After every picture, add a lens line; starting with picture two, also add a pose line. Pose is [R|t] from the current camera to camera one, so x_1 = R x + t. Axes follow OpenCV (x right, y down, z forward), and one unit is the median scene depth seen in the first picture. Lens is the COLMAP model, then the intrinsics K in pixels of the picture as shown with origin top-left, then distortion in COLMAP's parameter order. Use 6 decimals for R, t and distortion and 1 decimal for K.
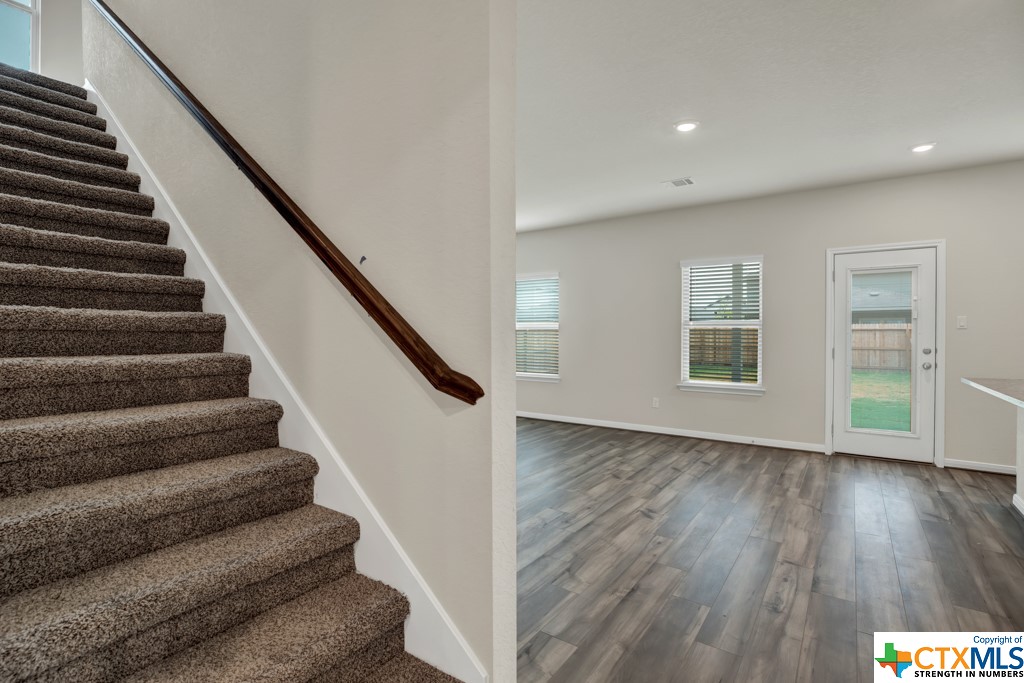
lens RADIAL K [[478.7, 0, 509.9], [0, 478.7, 336.0], [0, 0, 1]] dist [-0.041428, 0.012469]
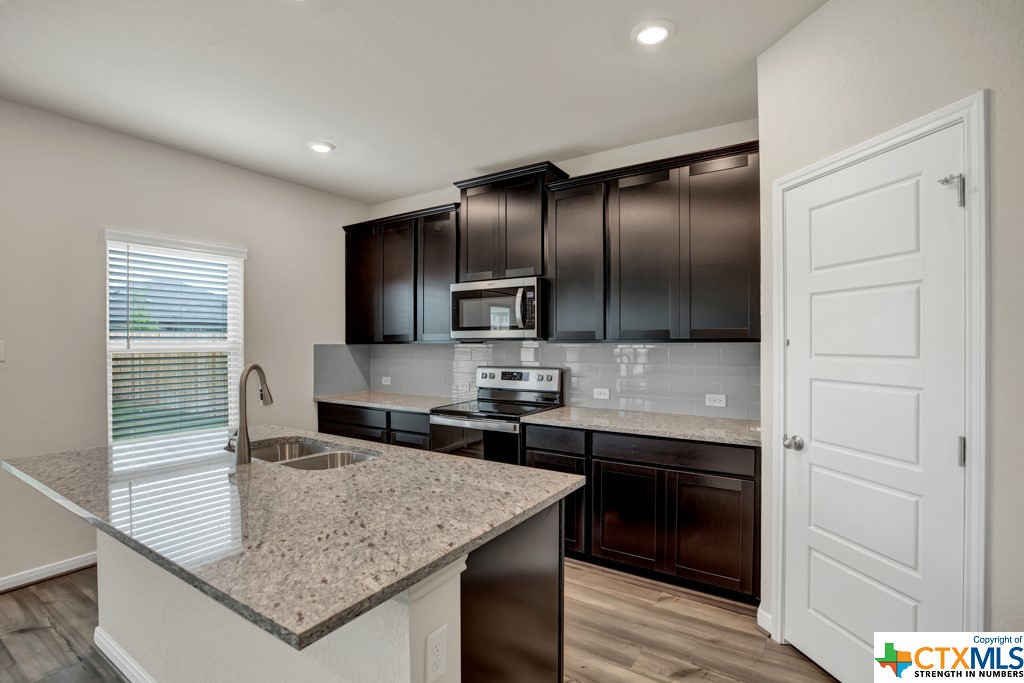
lens RADIAL K [[478.7, 0, 510.5], [0, 478.7, 349.4], [0, 0, 1]] dist [-0.041428, 0.012469]
pose [[-0.050384, -0.016237, 0.998598, 0.323571], [0.006192, 0.999844, 0.016569, -0.035822], [-0.998711, 0.007018, -0.050276, 0.345690]]
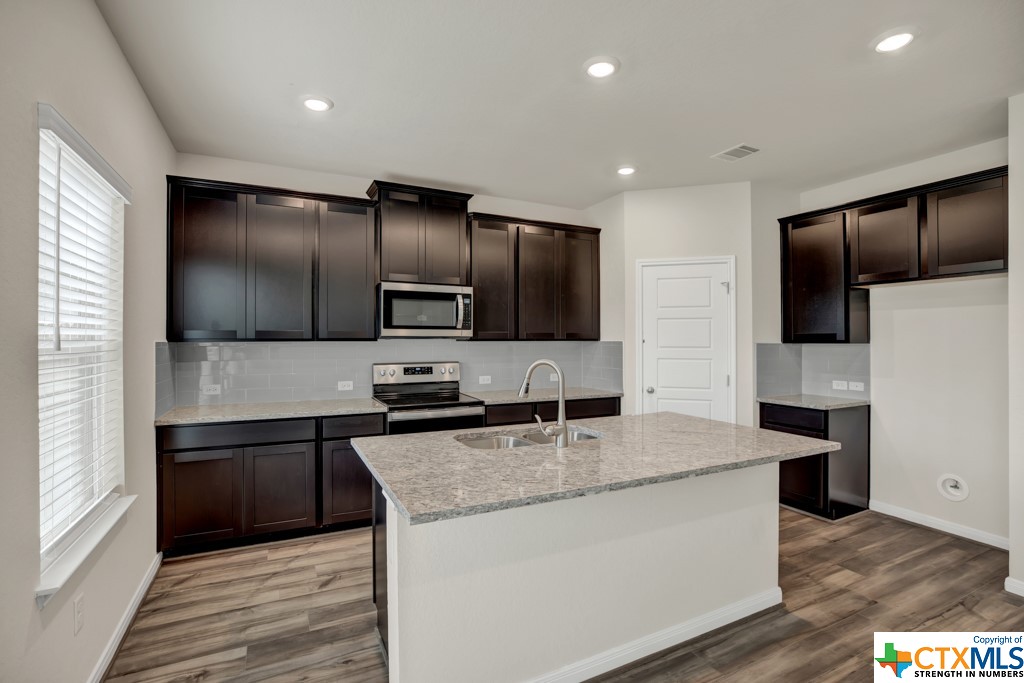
lens RADIAL K [[478.7, 0, 509.8], [0, 478.7, 331.3], [0, 0, 1]] dist [-0.041428, 0.012469]
pose [[-0.888554, 0.004266, 0.458752, 0.578720], [-0.002914, 0.999884, -0.014942, -0.038232], [-0.458763, -0.014613, -0.888439, 1.025380]]
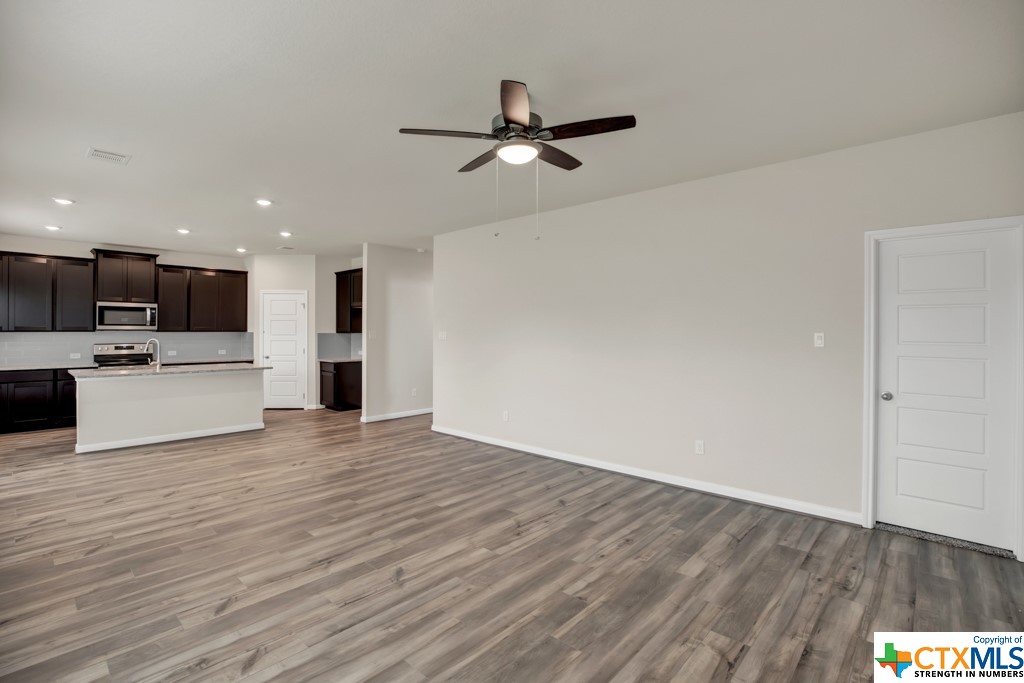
lens RADIAL K [[478.7, 0, 520.7], [0, 478.7, 323.1], [0, 0, 1]] dist [-0.041428, 0.012469]
pose [[-0.994906, -0.002763, 0.100768, -0.424767], [-0.004120, 0.999904, -0.013256, -0.047787], [-0.100722, -0.013604, -0.994822, 1.815276]]
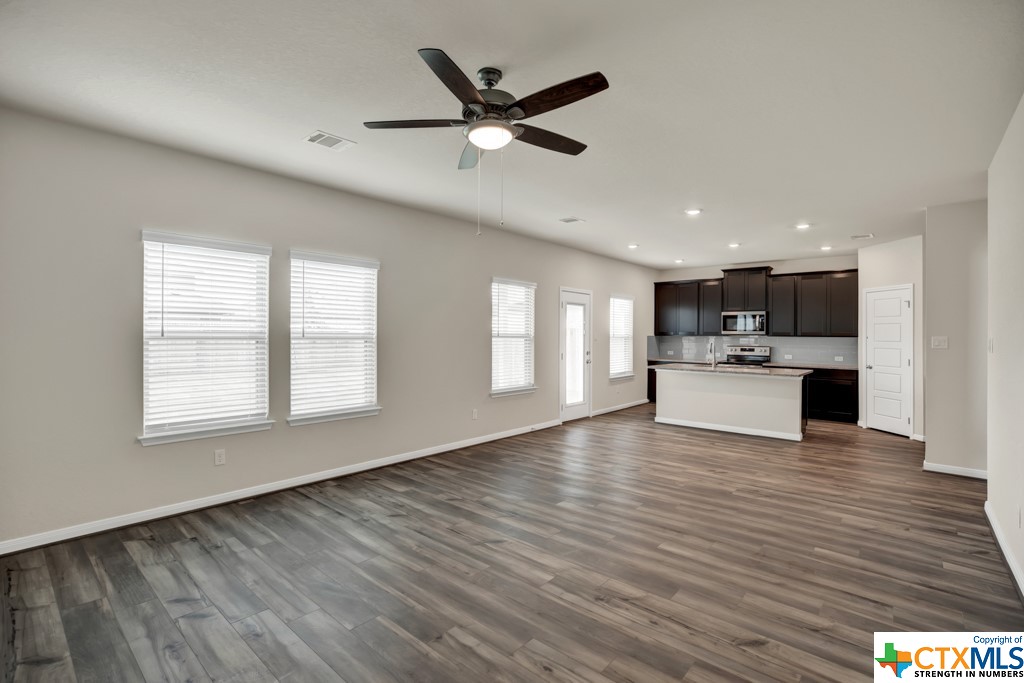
lens RADIAL K [[478.7, 0, 504.2], [0, 478.7, 331.0], [0, 0, 1]] dist [-0.041428, 0.012469]
pose [[0.093714, 0.003222, 0.995594, -0.923199], [-0.006175, 0.999977, -0.002655, -0.043610], [-0.995580, -0.005899, 0.093732, 1.126789]]
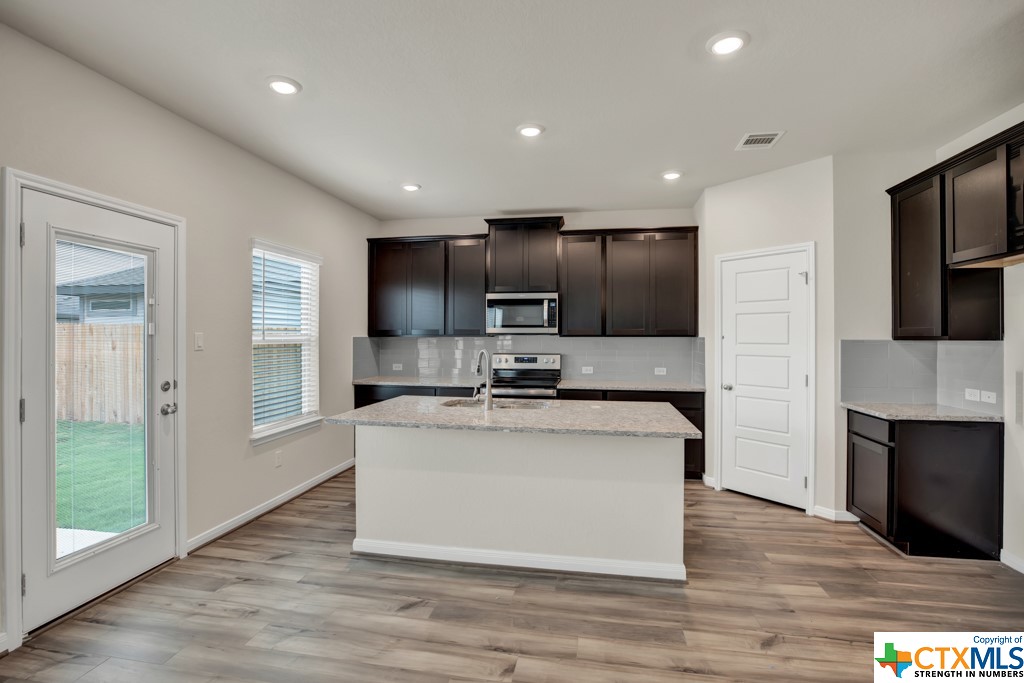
lens RADIAL K [[478.7, 0, 511.1], [0, 478.7, 340.5], [0, 0, 1]] dist [-0.041428, 0.012469]
pose [[-0.436423, -0.011191, 0.899672, 0.110599], [-0.001091, 0.999928, 0.011908, -0.037802], [-0.899741, 0.004215, -0.436404, 0.841728]]
